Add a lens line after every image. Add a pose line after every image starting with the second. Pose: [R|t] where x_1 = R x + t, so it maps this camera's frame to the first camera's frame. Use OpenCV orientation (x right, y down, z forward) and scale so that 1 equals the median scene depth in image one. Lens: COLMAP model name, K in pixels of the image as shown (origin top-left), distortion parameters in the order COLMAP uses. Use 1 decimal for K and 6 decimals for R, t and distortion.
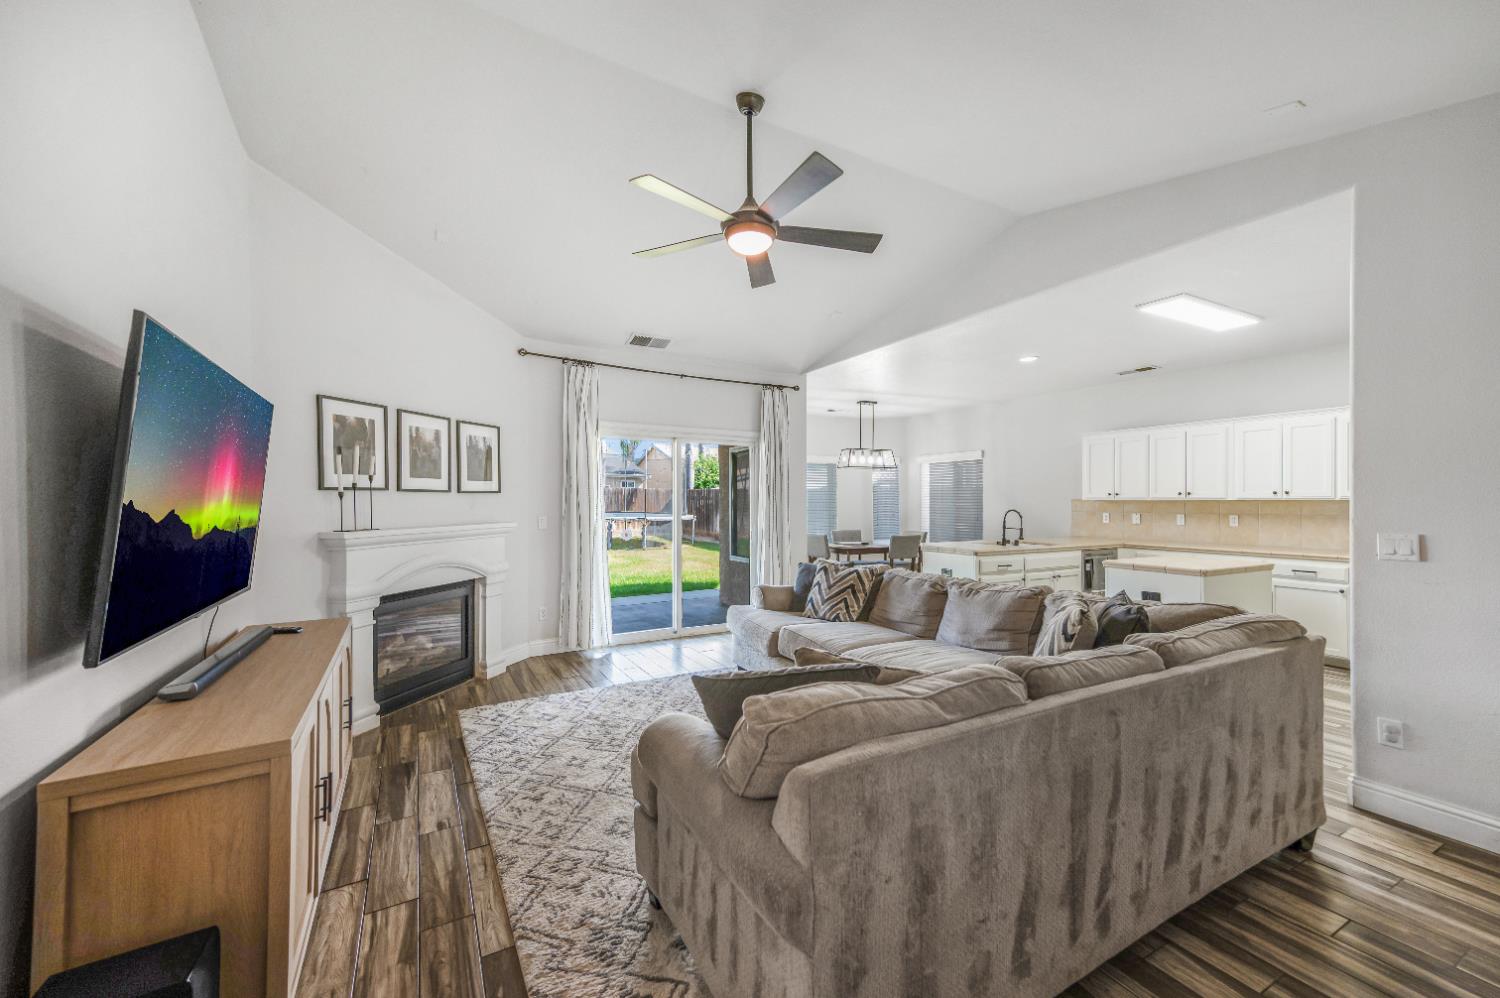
lens RADIAL K [[605.7, 0, 730.5], [0, 605.7, 503.4], [0, 0, 1]] dist [0.008807, 0.001381]
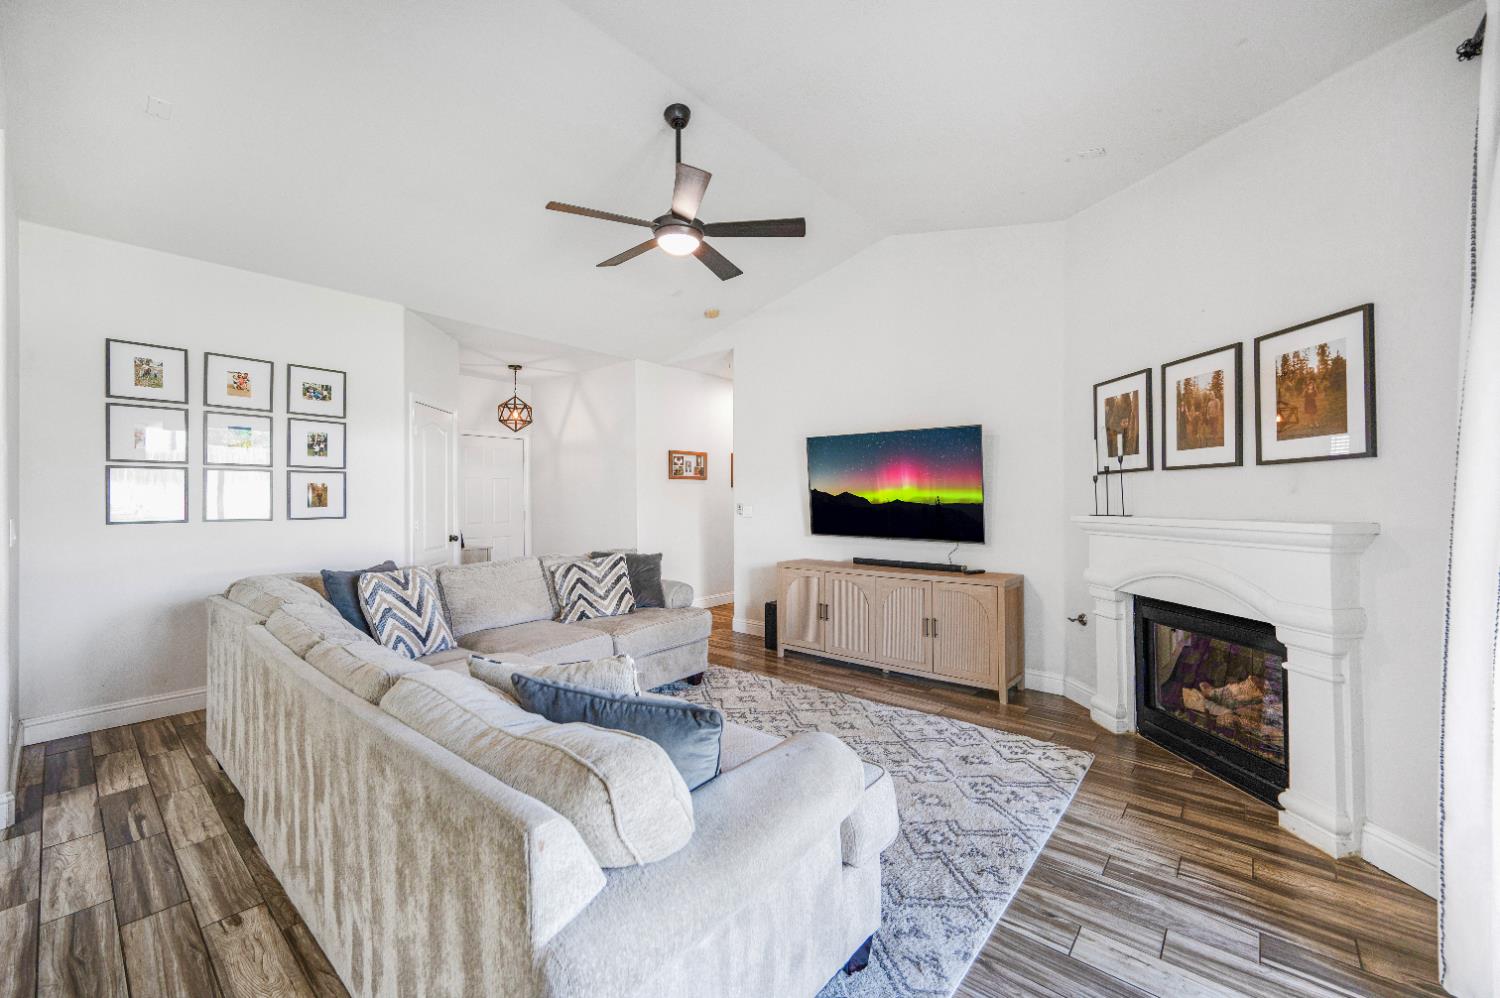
lens RADIAL K [[605.7, 0, 734.8], [0, 605.7, 502.6], [0, 0, 1]] dist [0.008807, 0.001381]
pose [[-0.944044, 0.006393, -0.329757, 0.162738], [0.003955, 0.999960, 0.008065, 0.009025], [0.329796, 0.006310, -0.944031, 1.092041]]
